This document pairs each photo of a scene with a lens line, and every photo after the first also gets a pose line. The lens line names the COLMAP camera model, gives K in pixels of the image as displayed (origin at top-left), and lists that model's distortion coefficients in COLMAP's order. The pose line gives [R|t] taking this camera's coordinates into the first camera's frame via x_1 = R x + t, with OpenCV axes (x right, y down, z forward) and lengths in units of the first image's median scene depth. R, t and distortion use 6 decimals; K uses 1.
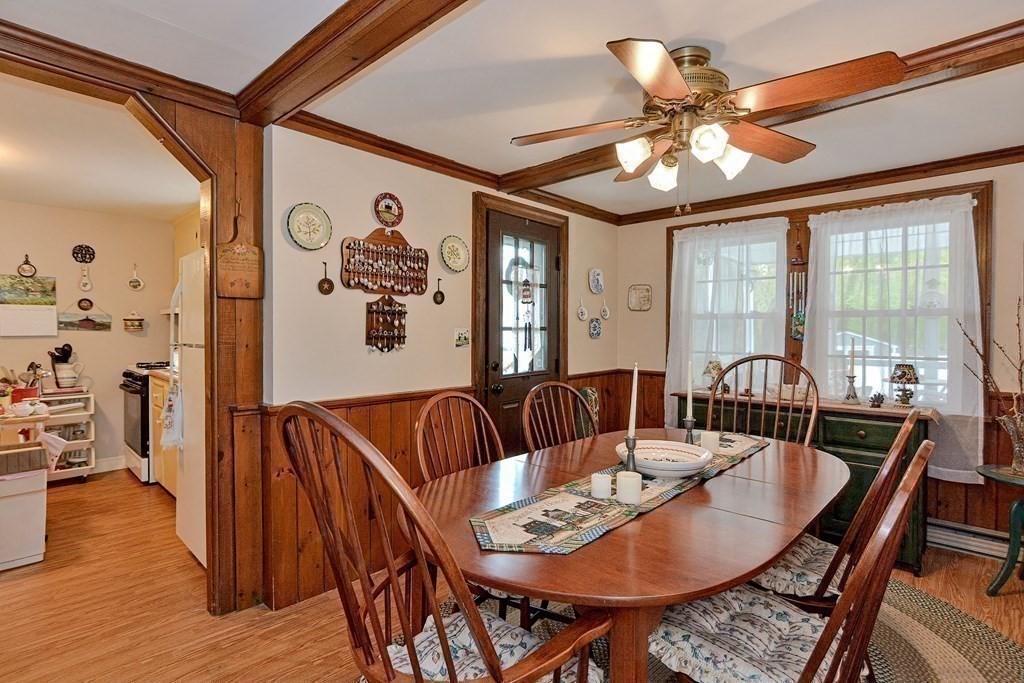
lens RADIAL K [[505.4, 0, 504.2], [0, 505.4, 338.7], [0, 0, 1]] dist [-0.023021, 0.013614]
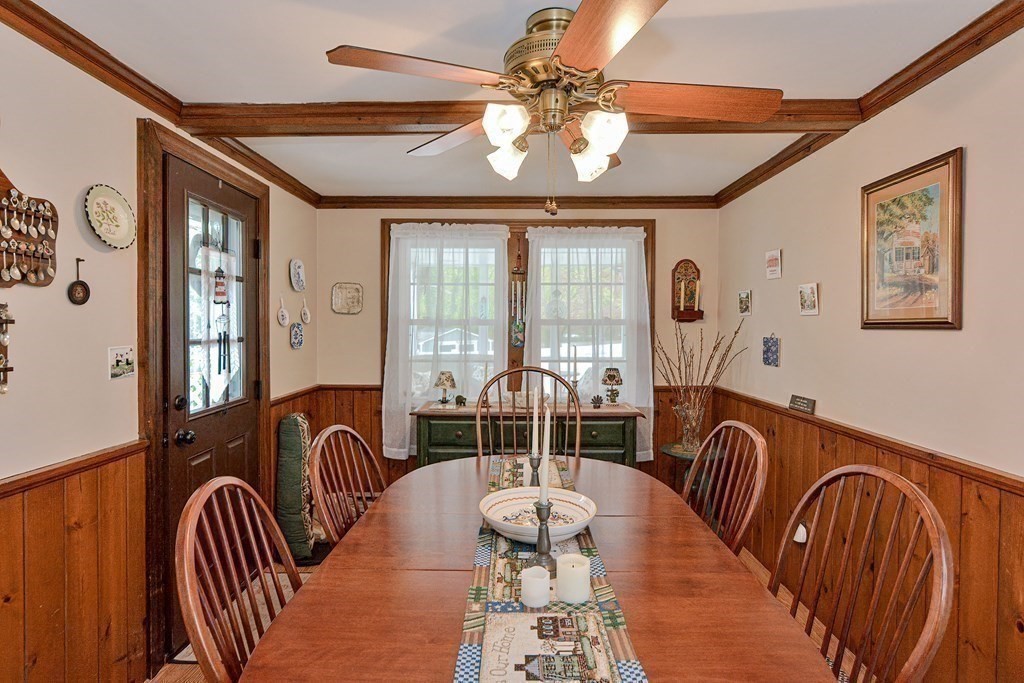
lens RADIAL K [[519.6, 0, 514.1], [0, 519.6, 335.2], [0, 0, 1]] dist [-0.002679, 0.001010]
pose [[0.731240, -0.012838, 0.681999, -0.151609], [0.010545, 0.999916, 0.007516, -0.030493], [-0.682039, 0.001696, 0.731314, 0.232722]]
